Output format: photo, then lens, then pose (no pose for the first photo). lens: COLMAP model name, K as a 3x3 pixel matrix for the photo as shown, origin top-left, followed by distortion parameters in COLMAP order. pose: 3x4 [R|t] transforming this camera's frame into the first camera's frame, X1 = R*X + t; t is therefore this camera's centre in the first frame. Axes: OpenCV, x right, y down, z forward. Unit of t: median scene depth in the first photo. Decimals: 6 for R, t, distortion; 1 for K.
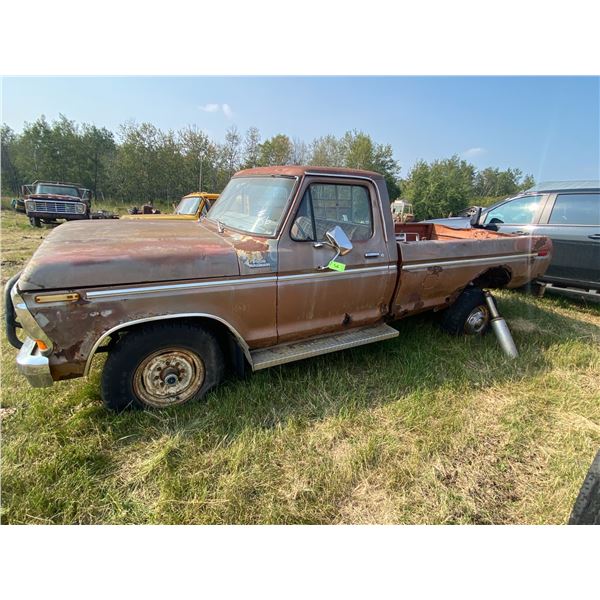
lens RADIAL K [[305.5, 0, 298.3], [0, 305.5, 299.4], [0, 0, 1]] dist [-0.018124, -0.008128]
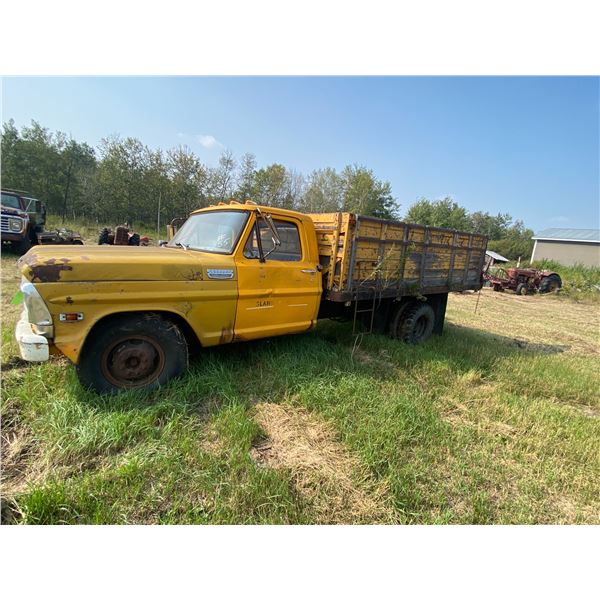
lens RADIAL K [[305.5, 0, 300.3], [0, 305.5, 300.1], [0, 0, 1]] dist [-0.018124, -0.008128]
pose [[0.996205, 0.042950, 0.075700, -0.043077], [-0.035446, 0.994571, -0.097833, -0.028746], [-0.079491, 0.094779, 0.992320, 0.094929]]
